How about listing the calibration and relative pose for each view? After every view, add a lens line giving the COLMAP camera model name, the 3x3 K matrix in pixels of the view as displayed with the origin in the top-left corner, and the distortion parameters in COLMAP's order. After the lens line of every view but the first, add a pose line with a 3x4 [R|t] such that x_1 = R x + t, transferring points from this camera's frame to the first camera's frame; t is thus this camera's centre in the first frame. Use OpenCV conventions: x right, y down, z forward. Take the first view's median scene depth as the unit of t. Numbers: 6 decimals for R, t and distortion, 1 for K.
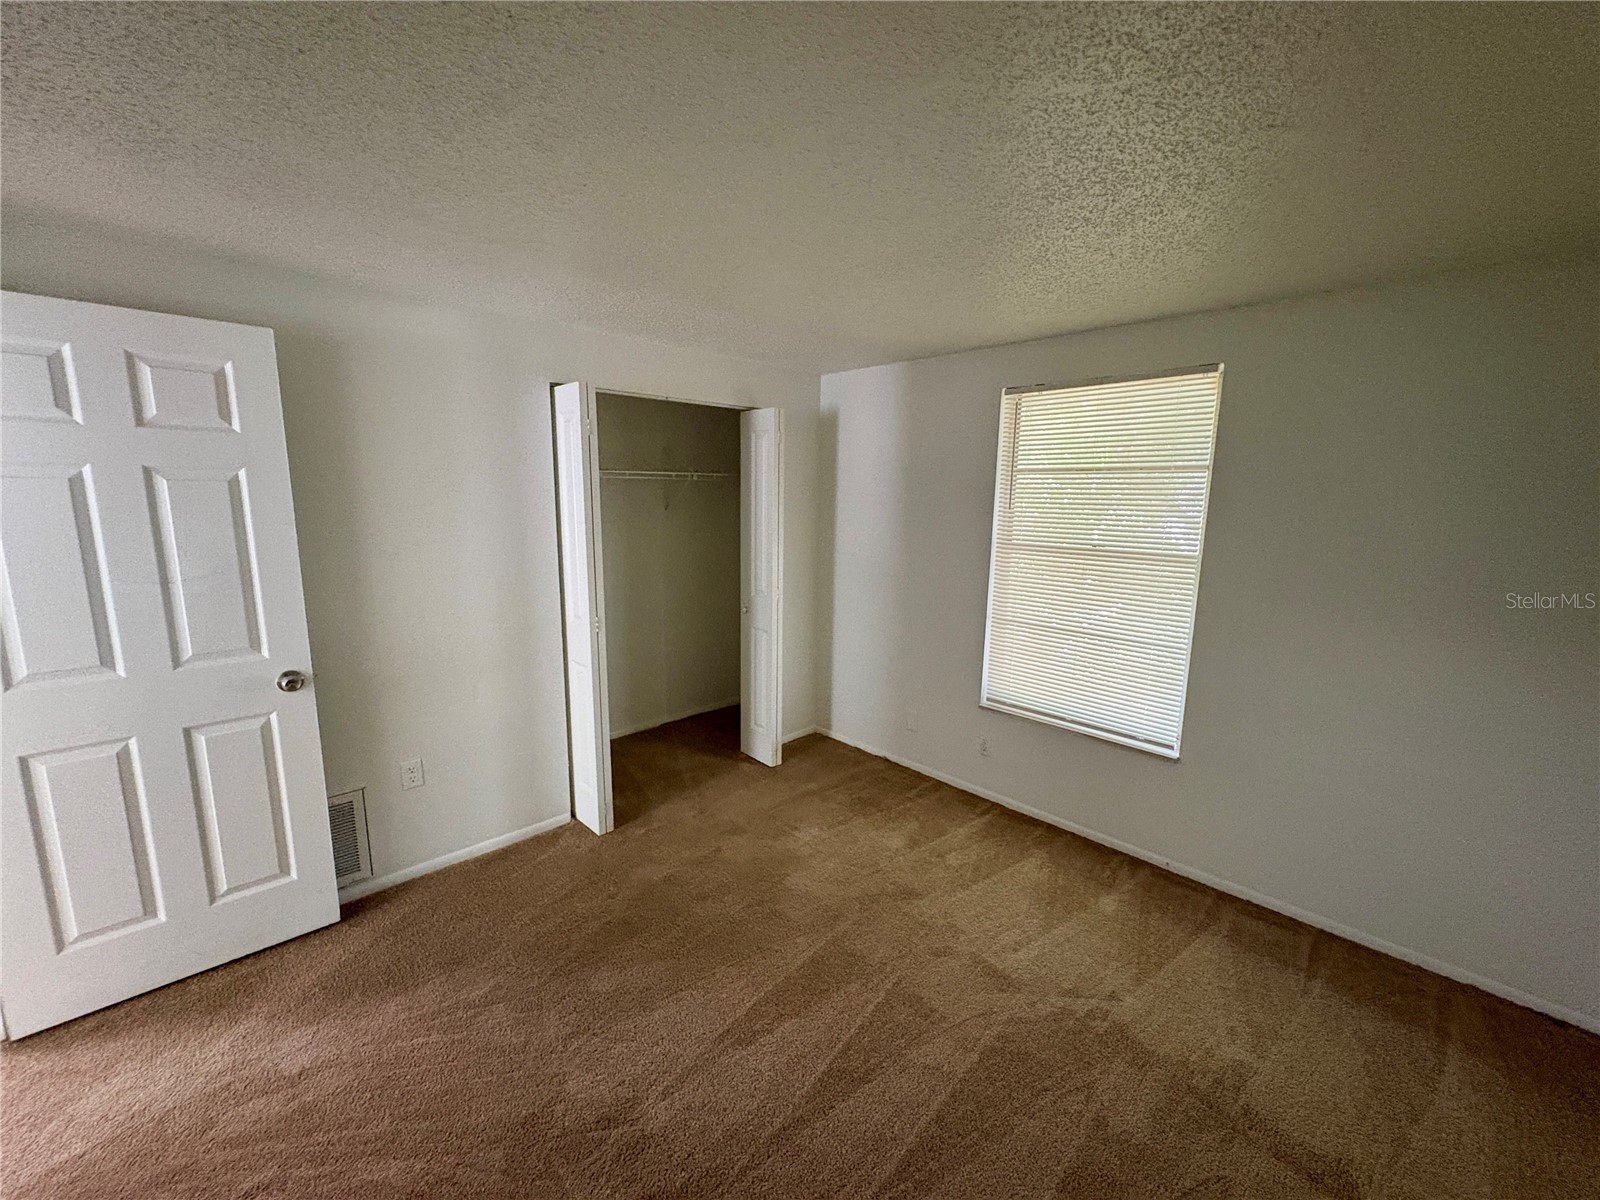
lens RADIAL K [[637.8, 0, 800.0], [0, 637.8, 600.0], [0, 0, 1]] dist [0.002170, 0.000317]
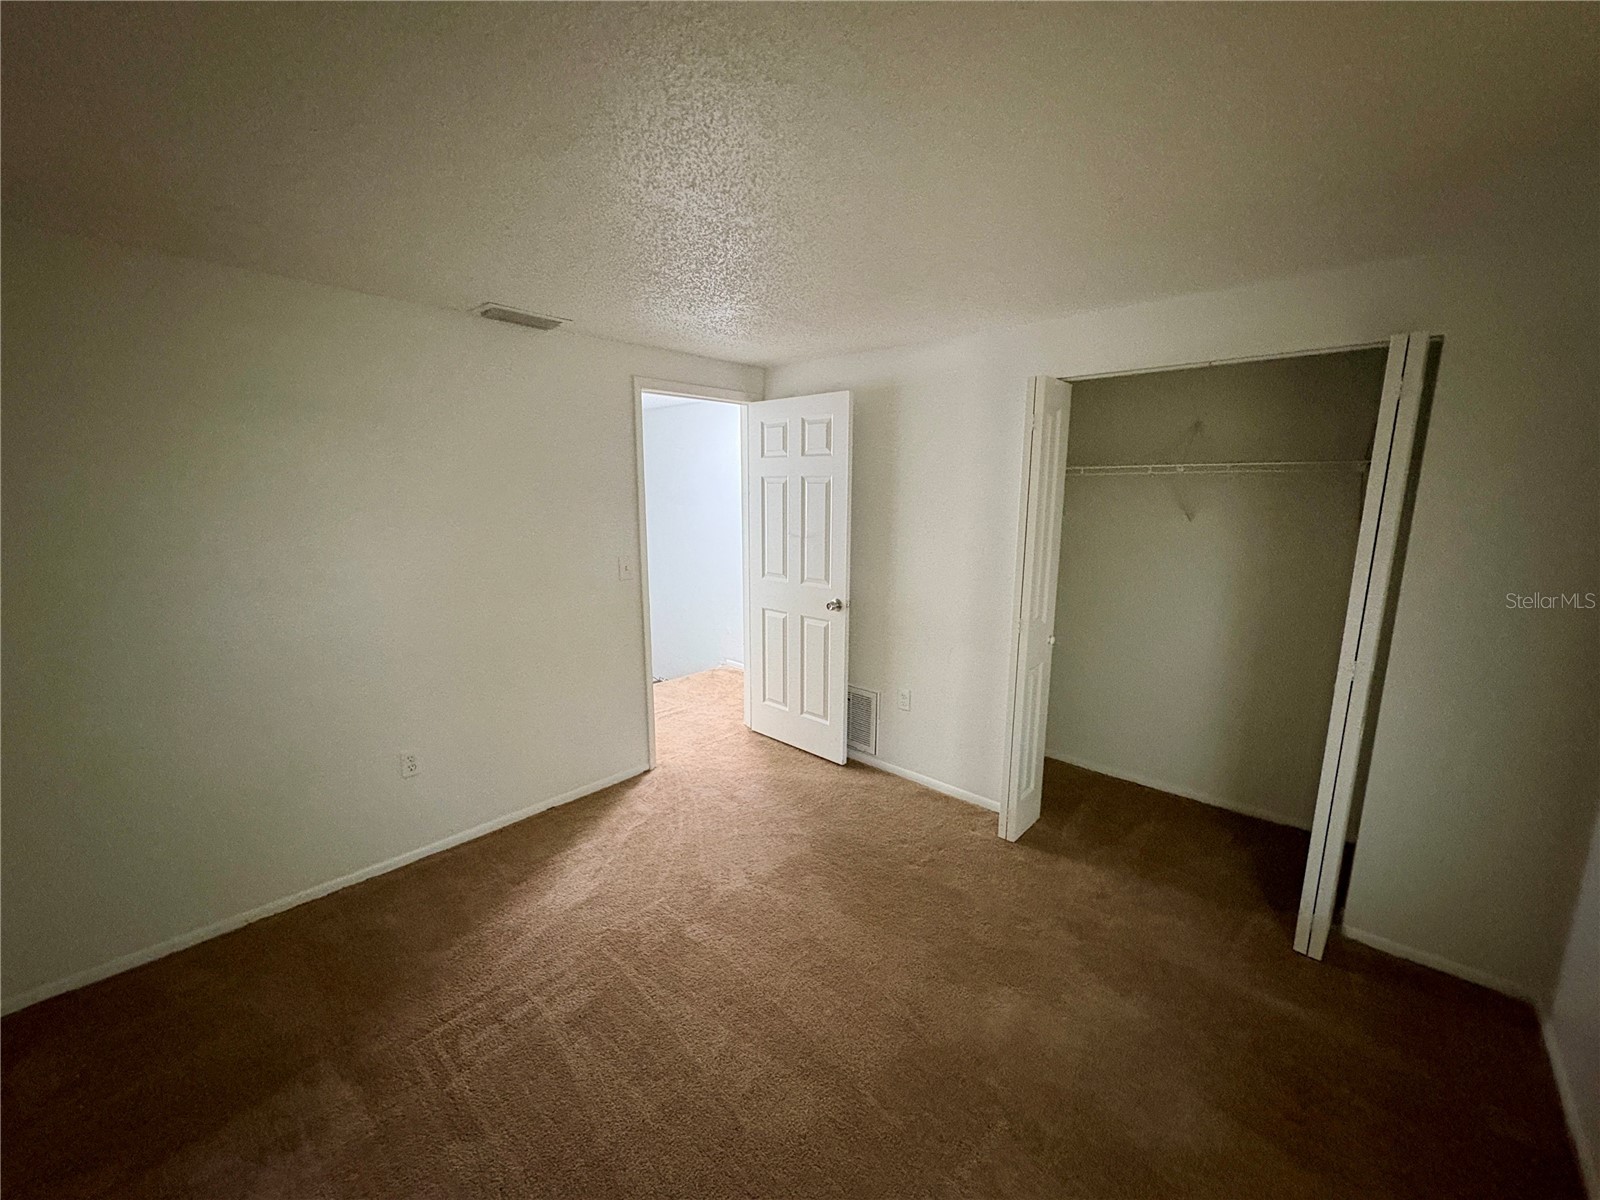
lens RADIAL K [[637.8, 0, 800.0], [0, 637.8, 600.0], [0, 0, 1]] dist [0.002170, 0.000317]
pose [[0.053147, 0.169274, -0.984135, 0.790595], [-0.167423, 0.973088, 0.158332, -0.127285], [0.984452, 0.156352, 0.080057, 0.762077]]
